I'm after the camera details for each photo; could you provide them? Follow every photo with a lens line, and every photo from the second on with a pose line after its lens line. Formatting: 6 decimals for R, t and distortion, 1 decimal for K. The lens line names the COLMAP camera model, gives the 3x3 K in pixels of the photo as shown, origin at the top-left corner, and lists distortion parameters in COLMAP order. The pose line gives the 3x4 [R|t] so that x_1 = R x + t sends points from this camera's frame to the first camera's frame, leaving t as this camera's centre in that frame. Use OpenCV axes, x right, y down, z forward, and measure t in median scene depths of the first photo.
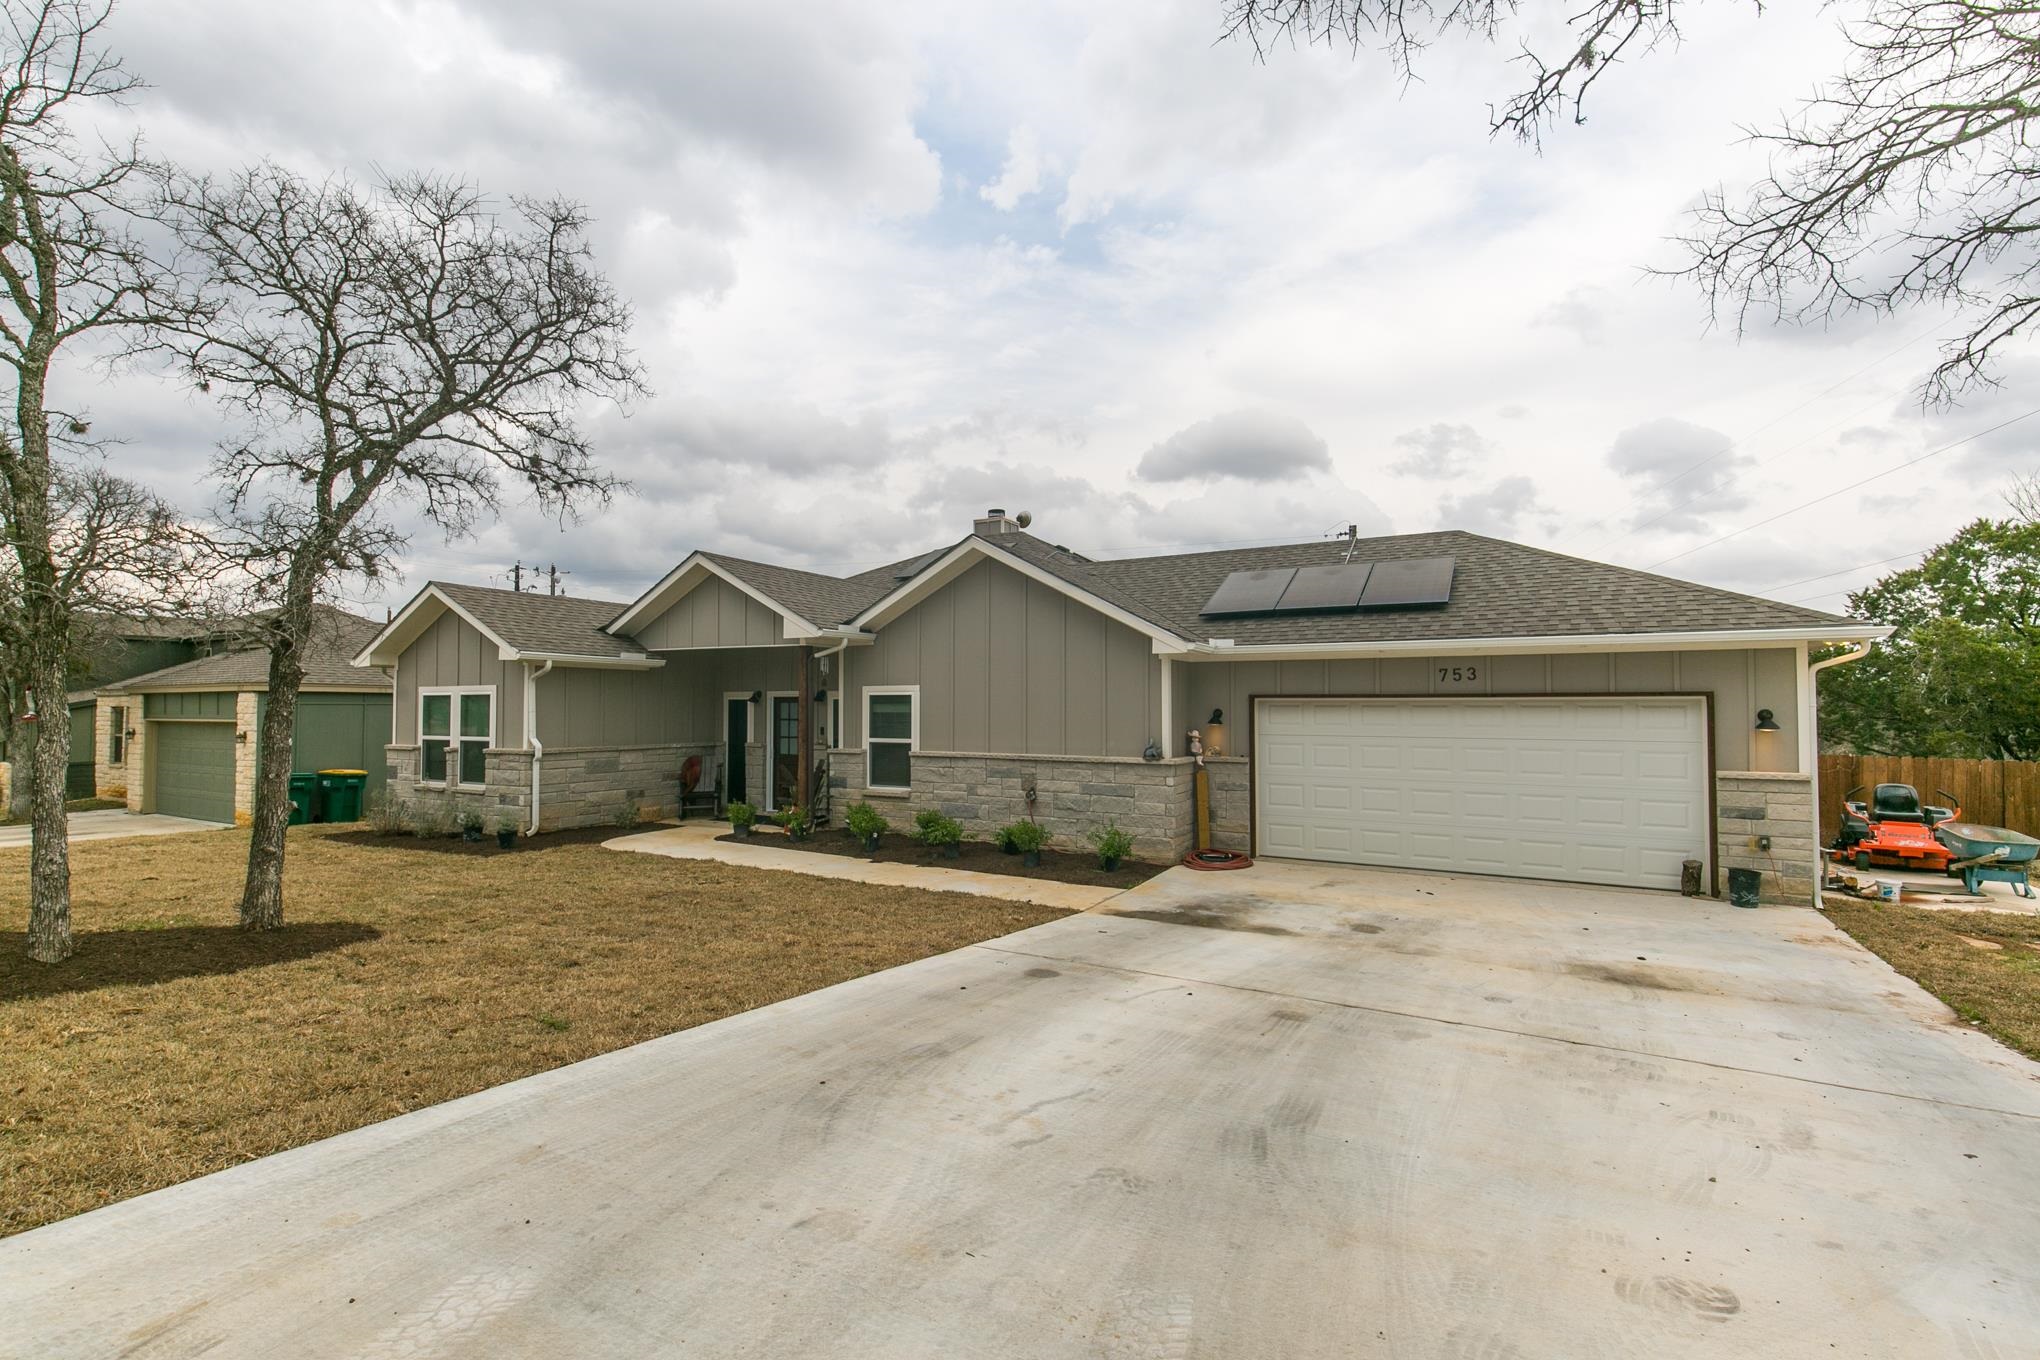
lens RADIAL K [[927.5, 0, 1017.2], [0, 927.5, 681.3], [0, 0, 1]] dist [0.009451, -0.000596]
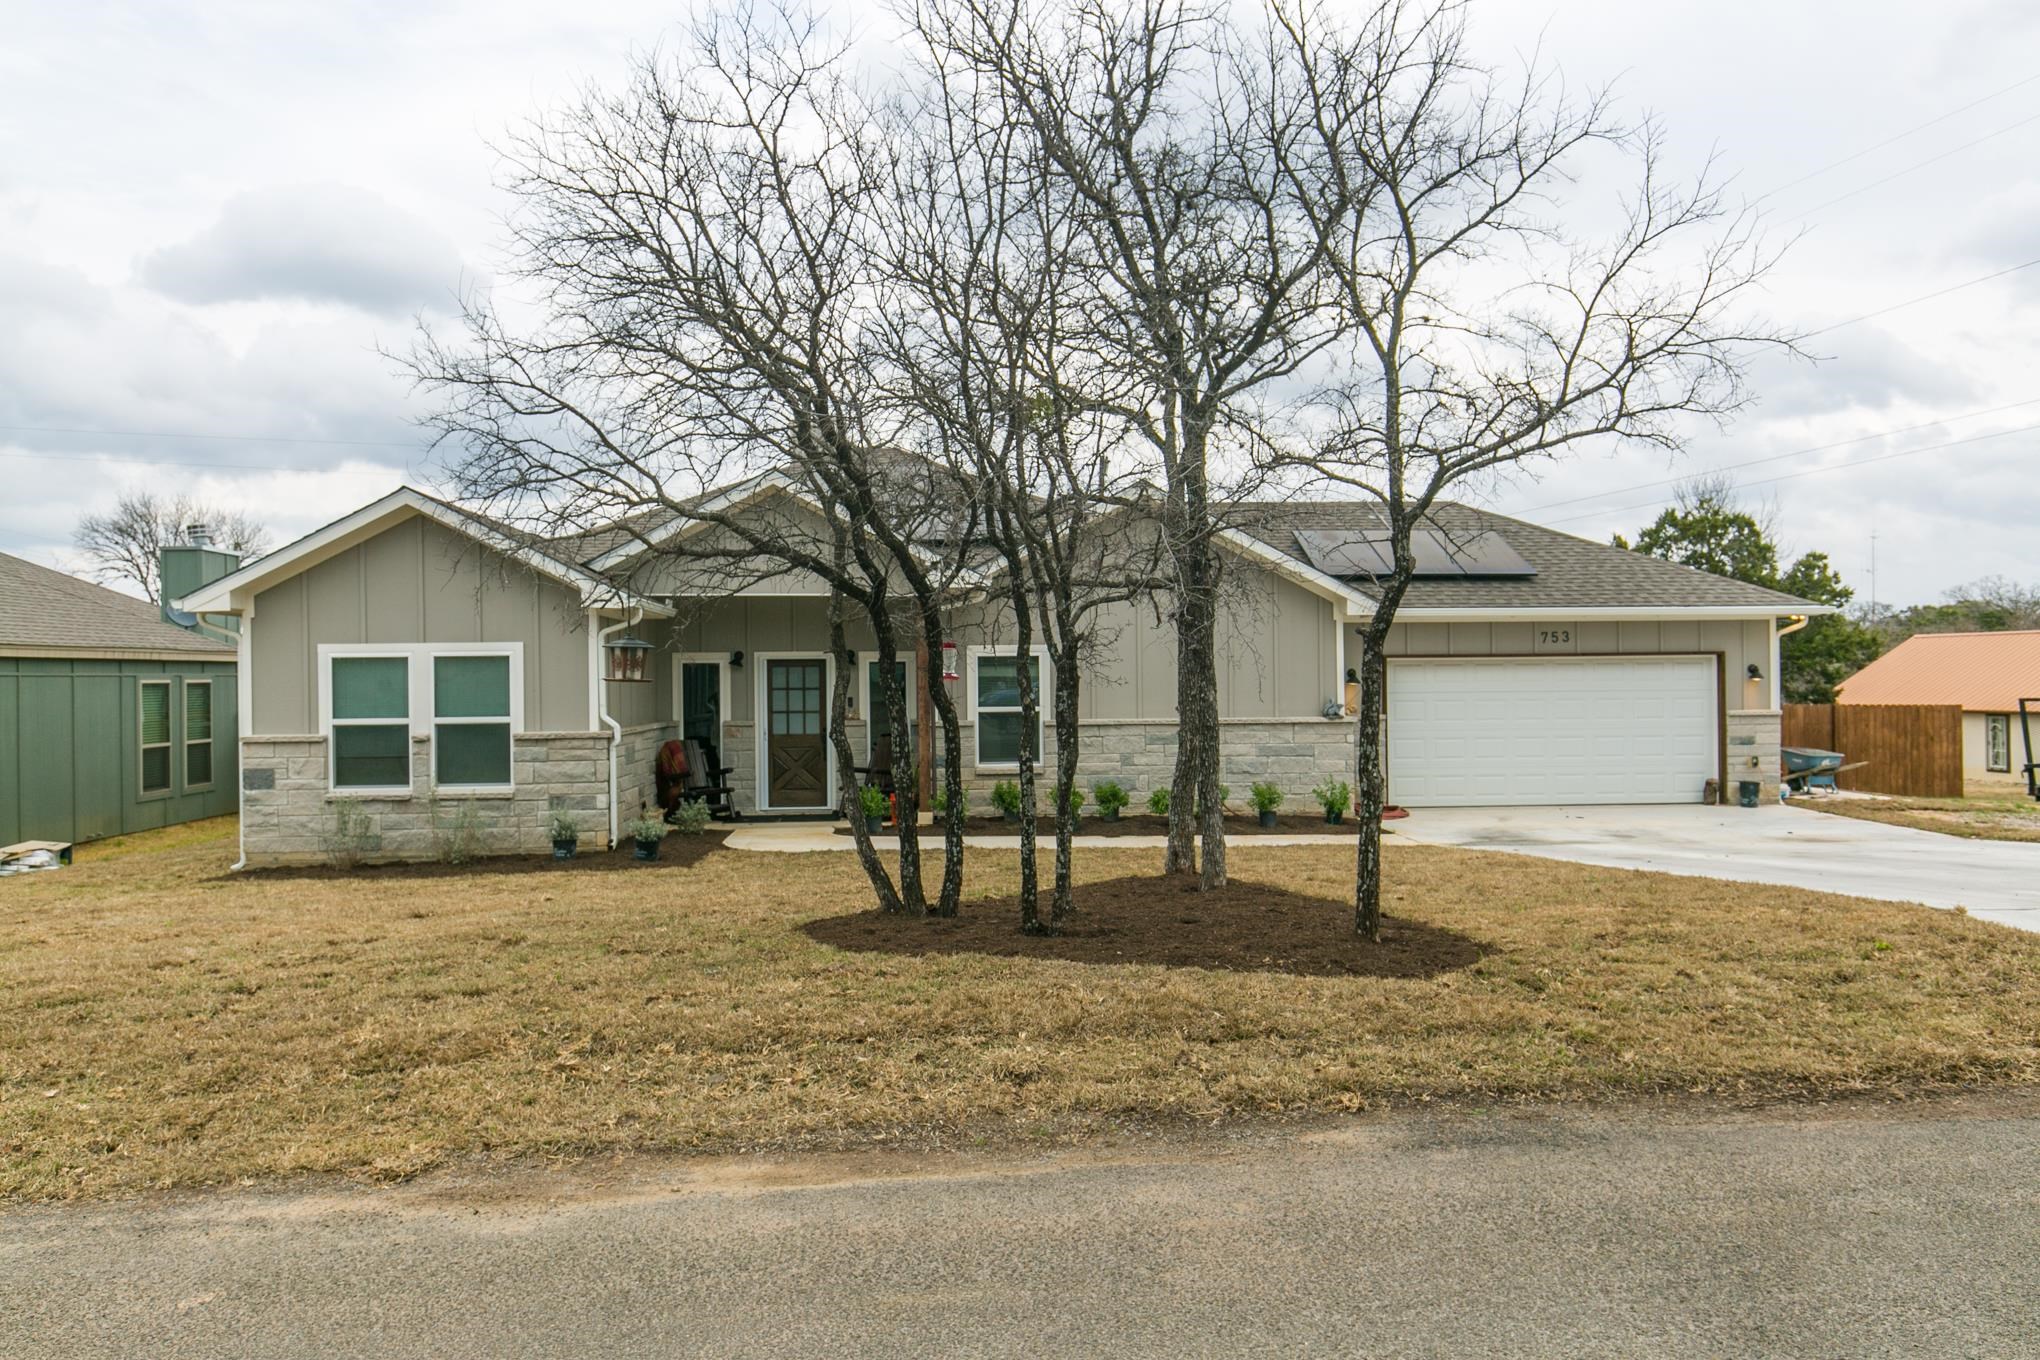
lens RADIAL K [[1470.0, 0, 1020.0], [0, 1470.0, 680.0], [0, 0, 1]] dist [-0.008561, -0.000455]
pose [[0.830745, -0.009691, 0.556569, -0.893105], [-0.004441, 0.999701, 0.024035, 0.004494], [-0.556636, -0.022438, 0.830453, -0.129420]]
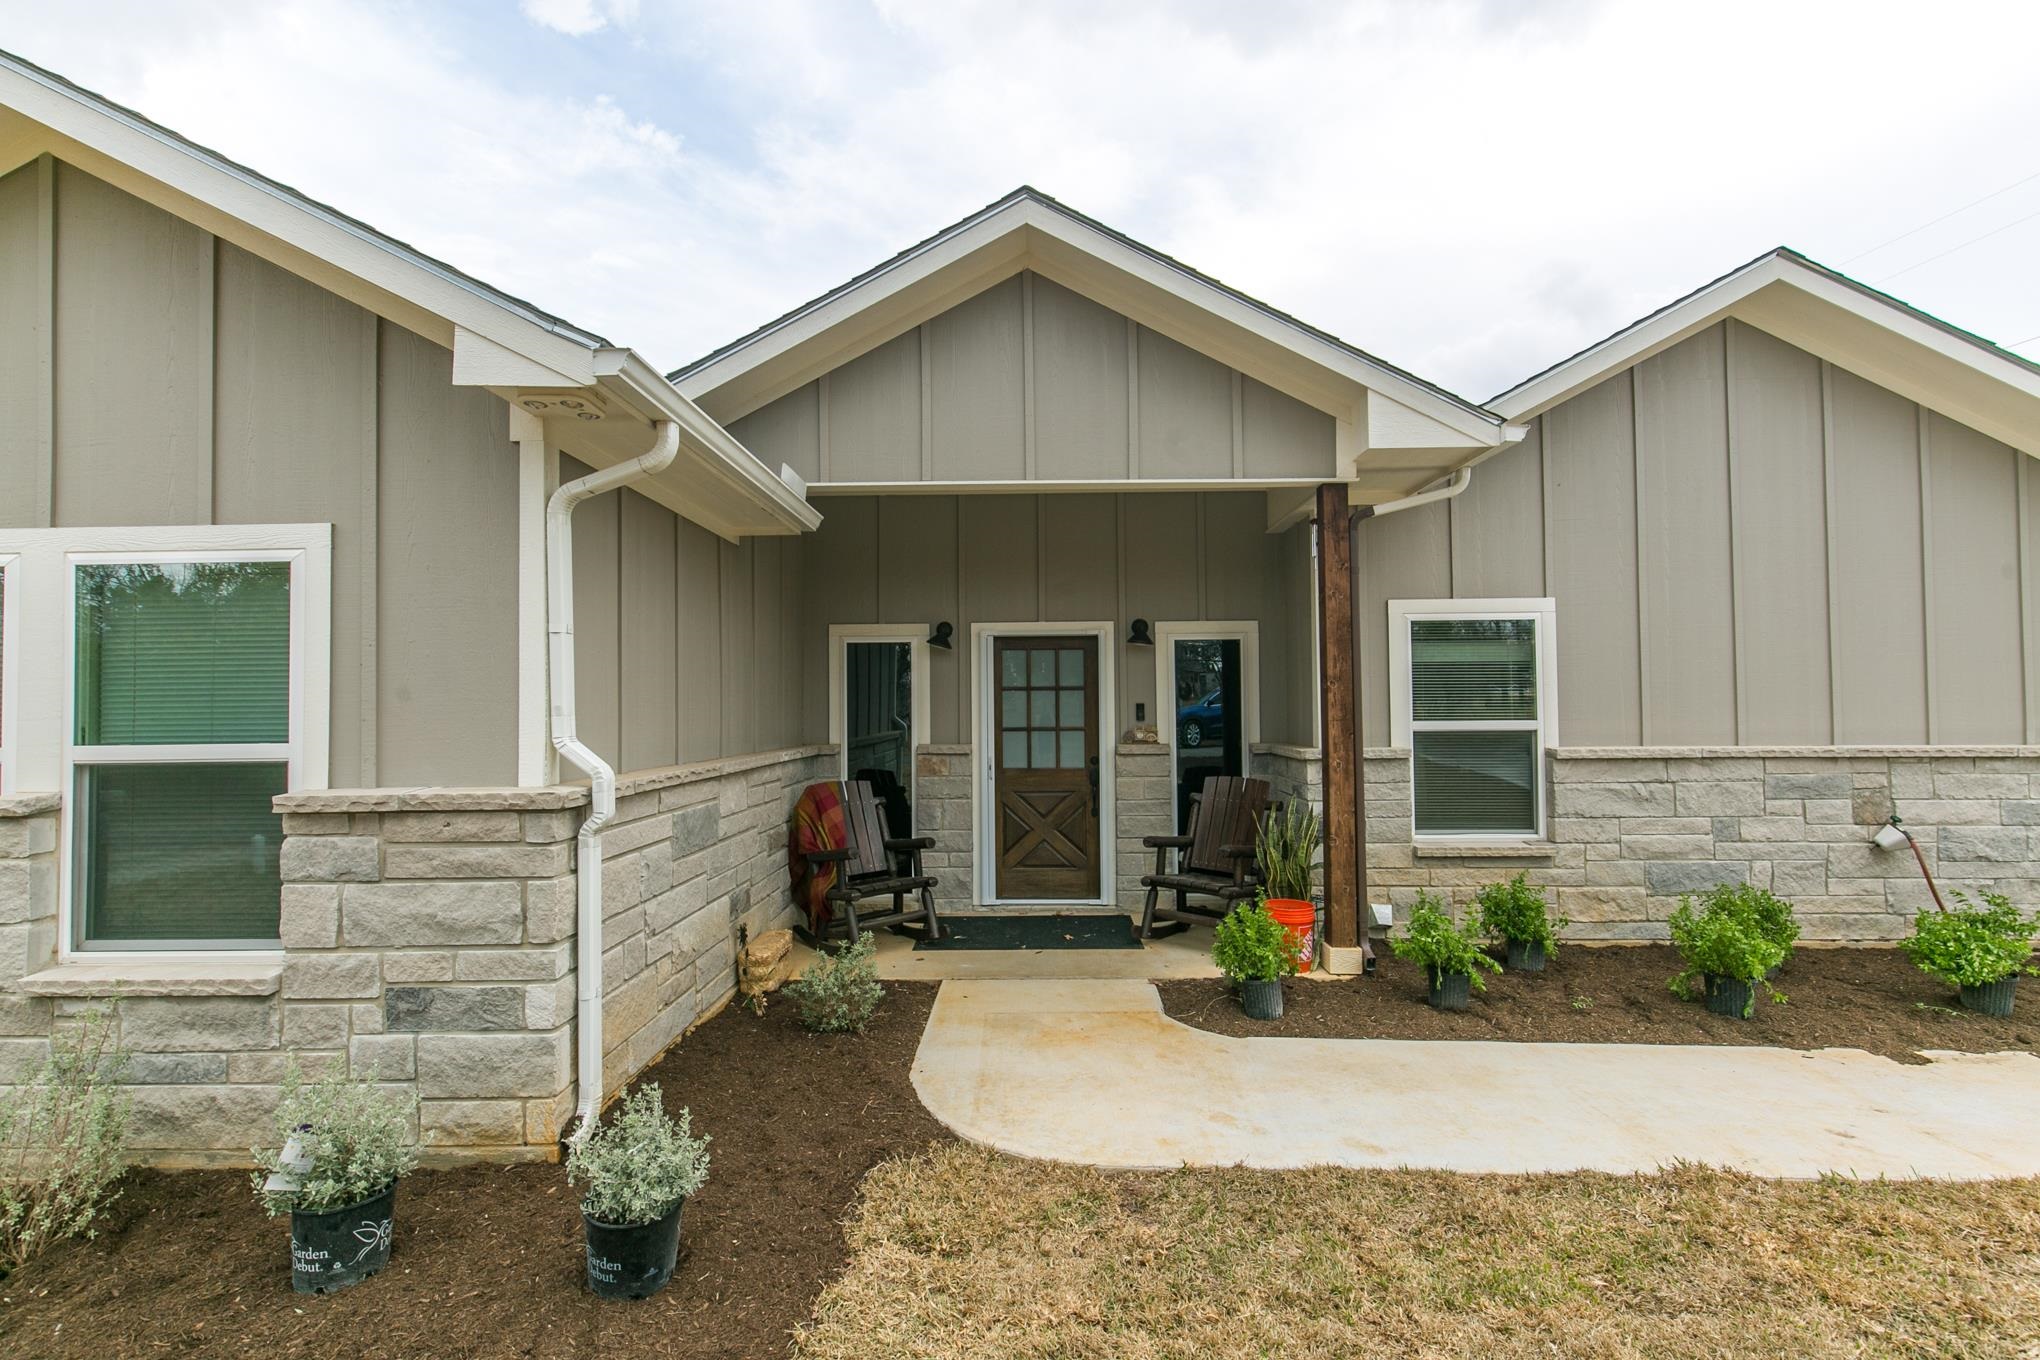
lens RADIAL K [[927.5, 0, 1017.2], [0, 927.5, 681.3], [0, 0, 1]] dist [0.009451, -0.000596]
pose [[0.879702, 0.004478, 0.475505, -0.536261], [-0.003527, 0.999990, -0.002890, 0.045907], [-0.475513, 0.000865, 0.879708, 0.731885]]
